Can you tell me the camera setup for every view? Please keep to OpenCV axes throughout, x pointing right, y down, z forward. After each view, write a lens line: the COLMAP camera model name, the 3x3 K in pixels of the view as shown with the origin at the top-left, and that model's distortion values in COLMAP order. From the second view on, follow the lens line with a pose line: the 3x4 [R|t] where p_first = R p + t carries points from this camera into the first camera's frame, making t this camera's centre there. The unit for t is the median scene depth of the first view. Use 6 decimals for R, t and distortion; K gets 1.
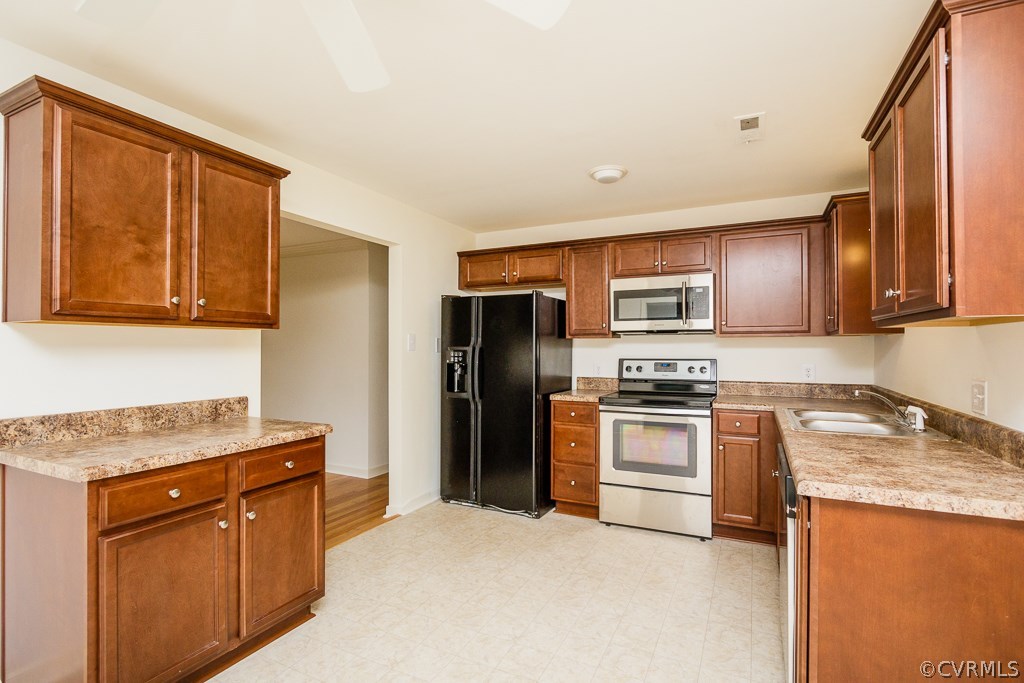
lens RADIAL K [[493.3, 0, 503.6], [0, 493.3, 342.0], [0, 0, 1]] dist [-0.000752, -0.000800]
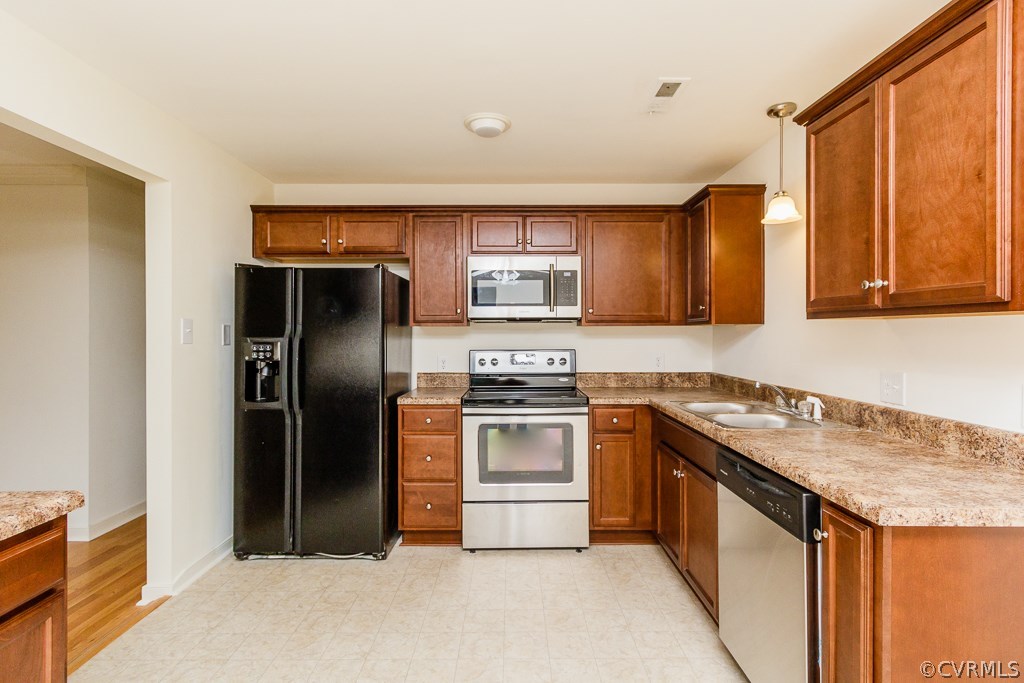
lens RADIAL K [[517.8, 0, 511.6], [0, 517.8, 331.9], [0, 0, 1]] dist [0.013058, -0.002010]
pose [[0.891860, -0.000194, 0.452311, -0.119789], [-0.003110, 0.999974, 0.006560, -0.004810], [-0.452300, -0.007257, 0.891836, 0.184475]]
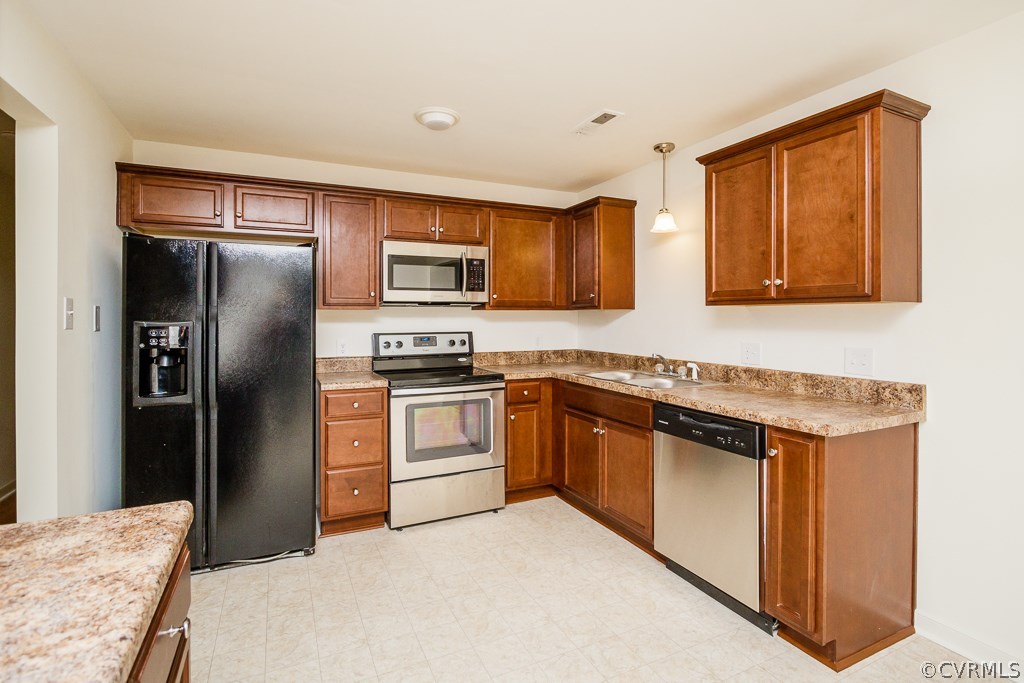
lens RADIAL K [[497.5, 0, 509.5], [0, 497.5, 315.6], [0, 0, 1]] dist [-0.002175, -0.000299]
pose [[0.615408, 0.002576, 0.788205, -0.333807], [-0.006234, 0.999979, 0.001599, -0.000508], [-0.788184, -0.005898, 0.615411, 0.311939]]
